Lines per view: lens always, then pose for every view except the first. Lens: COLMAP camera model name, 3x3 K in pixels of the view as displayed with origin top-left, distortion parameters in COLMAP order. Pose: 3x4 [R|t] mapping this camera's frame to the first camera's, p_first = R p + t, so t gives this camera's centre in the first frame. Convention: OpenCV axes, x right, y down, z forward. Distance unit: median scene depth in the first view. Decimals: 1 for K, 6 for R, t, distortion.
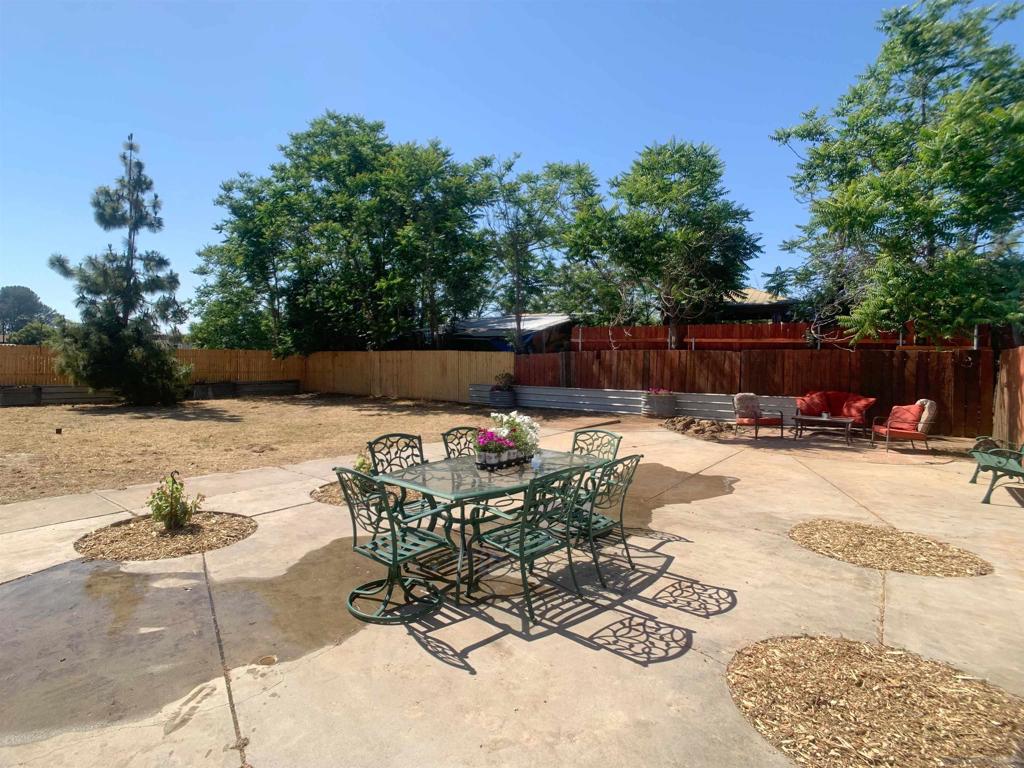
lens RADIAL K [[532.7, 0, 511.1], [0, 532.7, 362.2], [0, 0, 1]] dist [-0.047086, 0.001760]
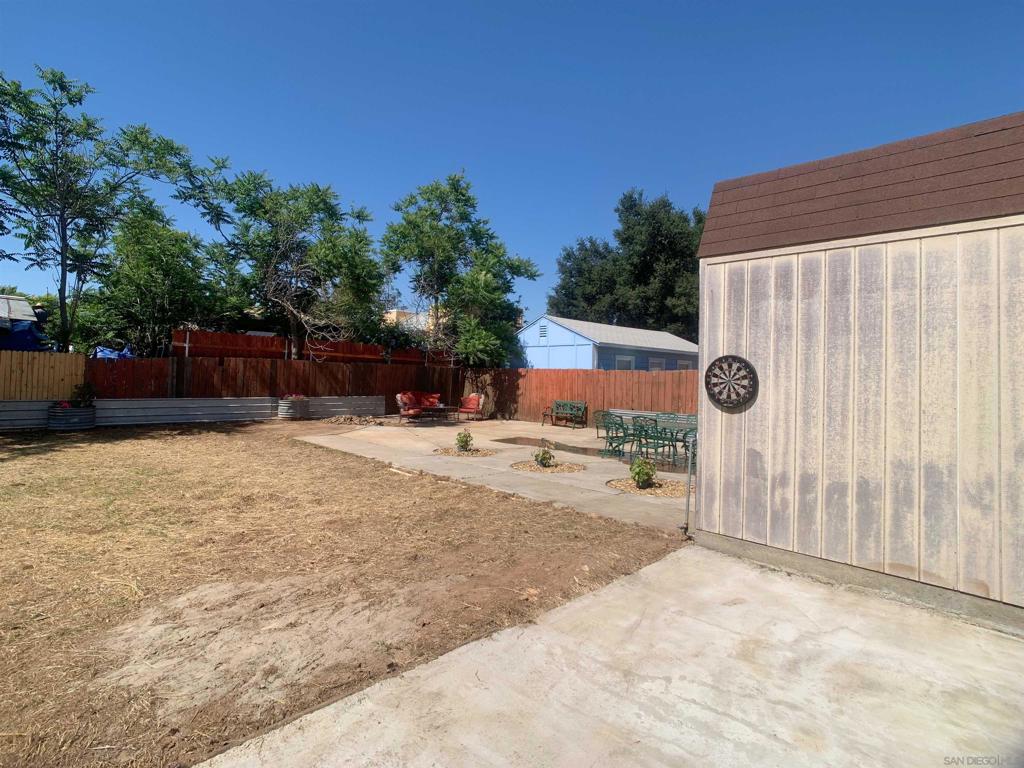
lens RADIAL K [[532.7, 0, 511.1], [0, 532.7, 362.2], [0, 0, 1]] dist [-0.047086, 0.001760]
pose [[0.150271, 0.015756, 0.988519, -0.730348], [-0.023956, 0.999637, -0.012292, -0.015708], [-0.988355, -0.021834, 0.150594, 0.353006]]
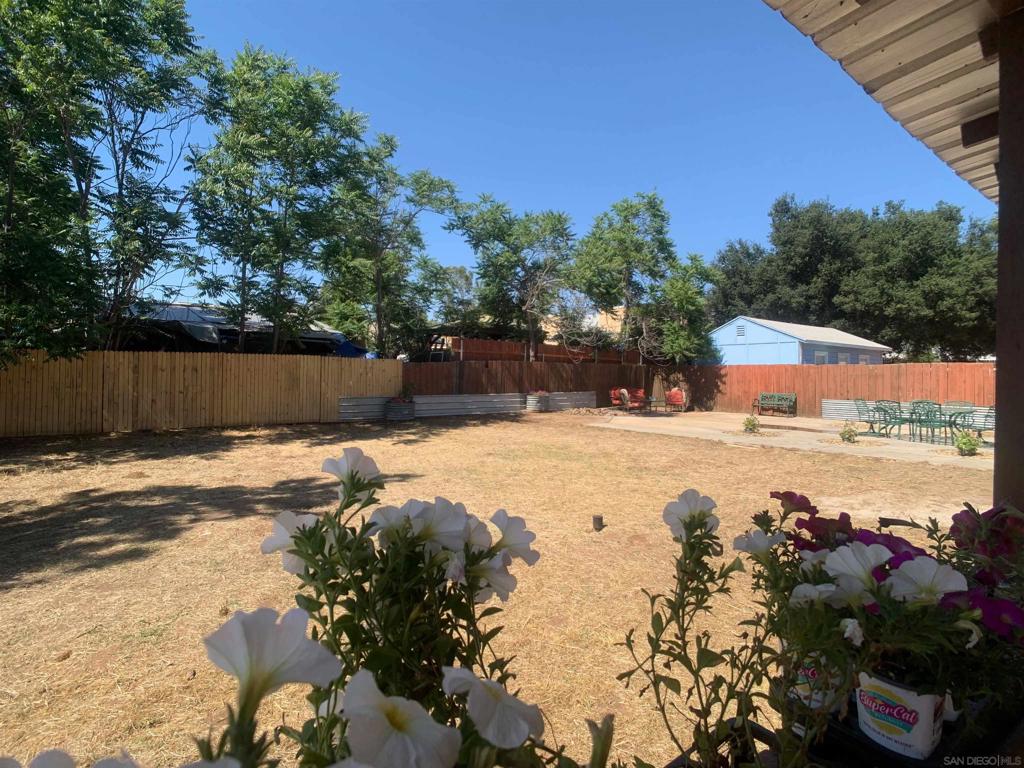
lens RADIAL K [[532.7, 0, 511.1], [0, 532.7, 362.2], [0, 0, 1]] dist [-0.047086, 0.001760]
pose [[0.277928, 0.009045, 0.960559, -0.972853], [-0.005811, 0.999953, -0.007734, -0.010515], [-0.960584, -0.003432, 0.277967, 0.658105]]
